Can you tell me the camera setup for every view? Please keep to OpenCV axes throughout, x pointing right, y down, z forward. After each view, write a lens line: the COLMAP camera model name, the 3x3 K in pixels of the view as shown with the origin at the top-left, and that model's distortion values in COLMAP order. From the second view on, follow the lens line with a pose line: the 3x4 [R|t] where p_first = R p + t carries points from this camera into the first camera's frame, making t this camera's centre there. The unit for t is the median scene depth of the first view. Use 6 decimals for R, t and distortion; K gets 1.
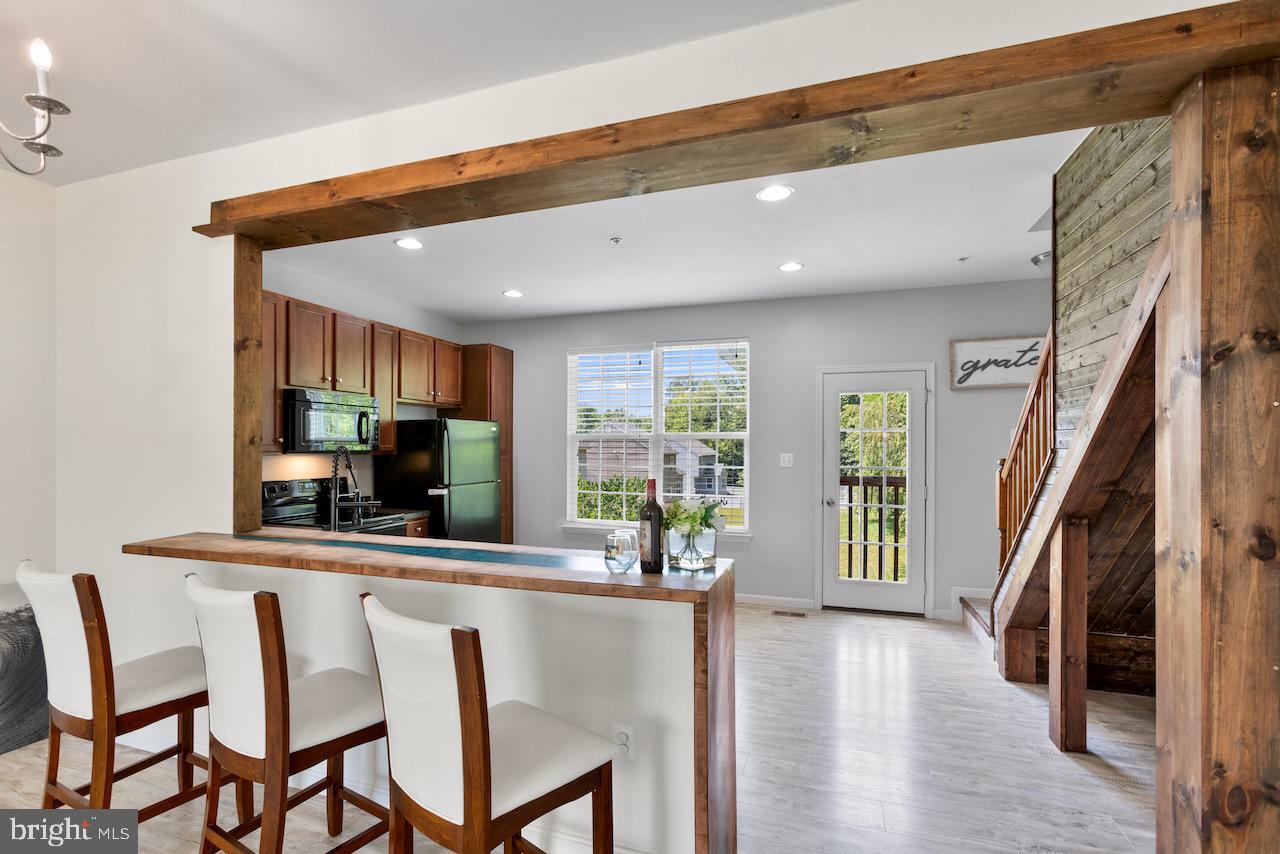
lens RADIAL K [[577.5, 0, 642.3], [0, 577.5, 442.2], [0, 0, 1]] dist [-0.003567, 0.001957]
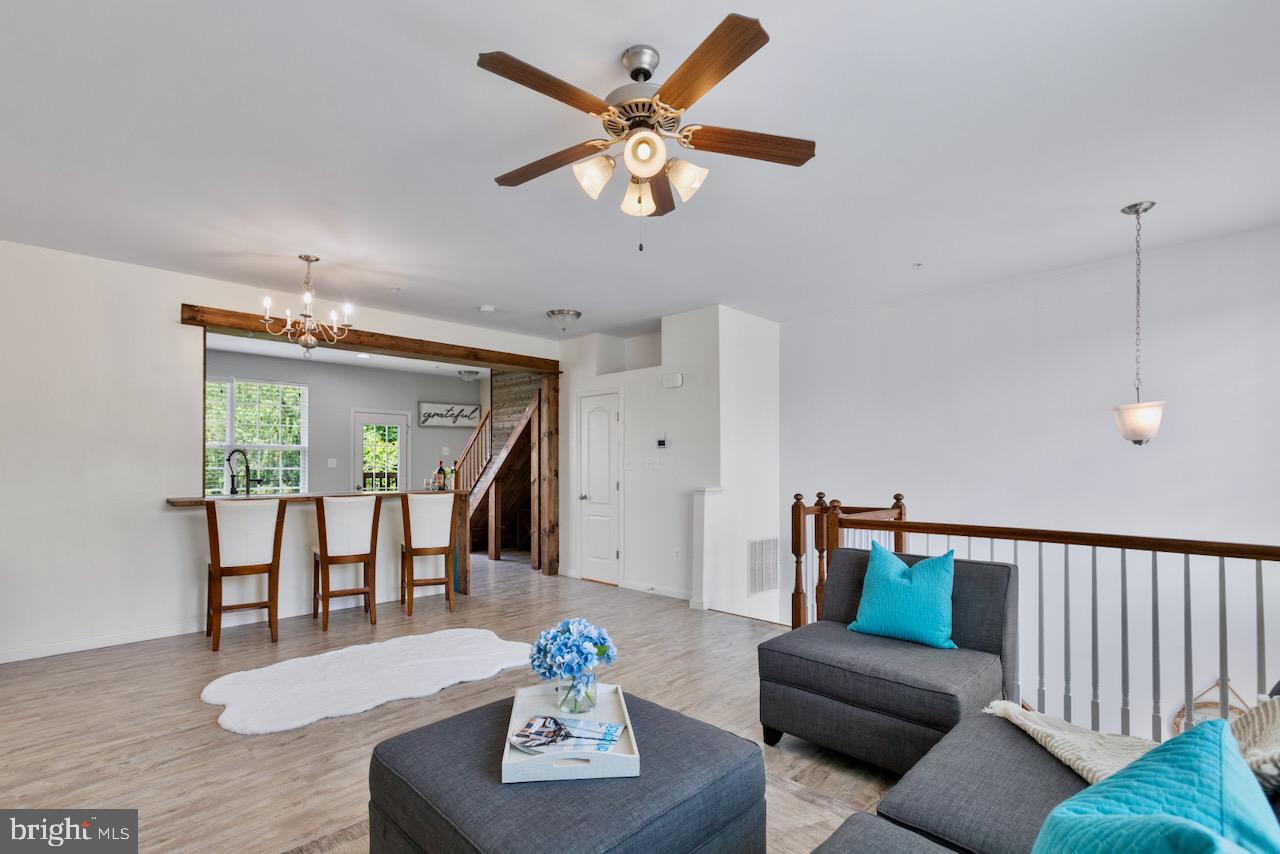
lens RADIAL K [[577.5, 0, 611.8], [0, 577.5, 463.0], [0, 0, 1]] dist [-0.003567, 0.001957]
pose [[0.470861, -0.001921, 0.882205, -1.552662], [-0.006311, 0.999965, 0.005546, 0.031242], [-0.882185, -0.008179, 0.470832, -0.880852]]
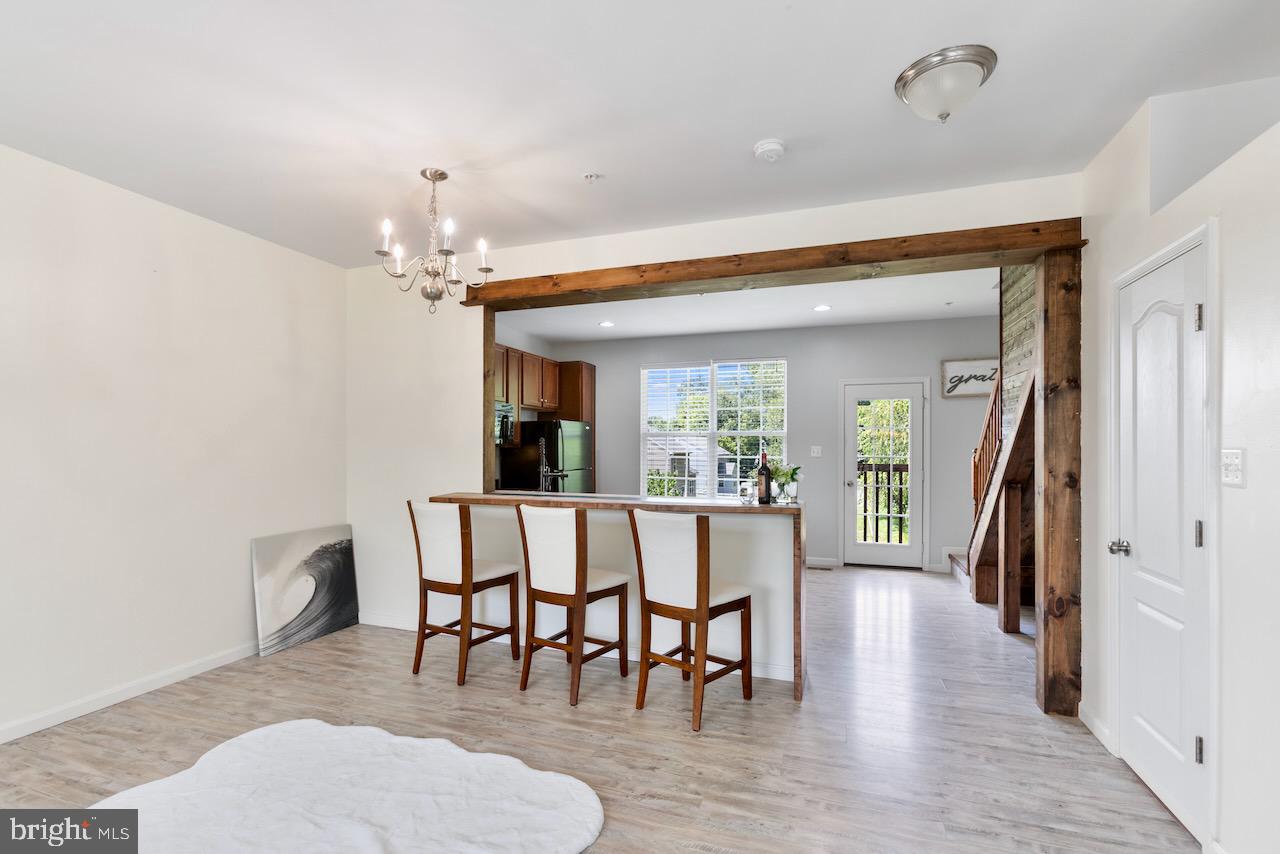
lens RADIAL K [[577.5, 0, 649.8], [0, 577.5, 444.6], [0, 0, 1]] dist [-0.003567, 0.001957]
pose [[0.999998, -0.001416, -0.001241, -0.231463], [0.001420, 0.999992, 0.003647, 0.019039], [0.001235, -0.003649, 0.999993, -0.564502]]
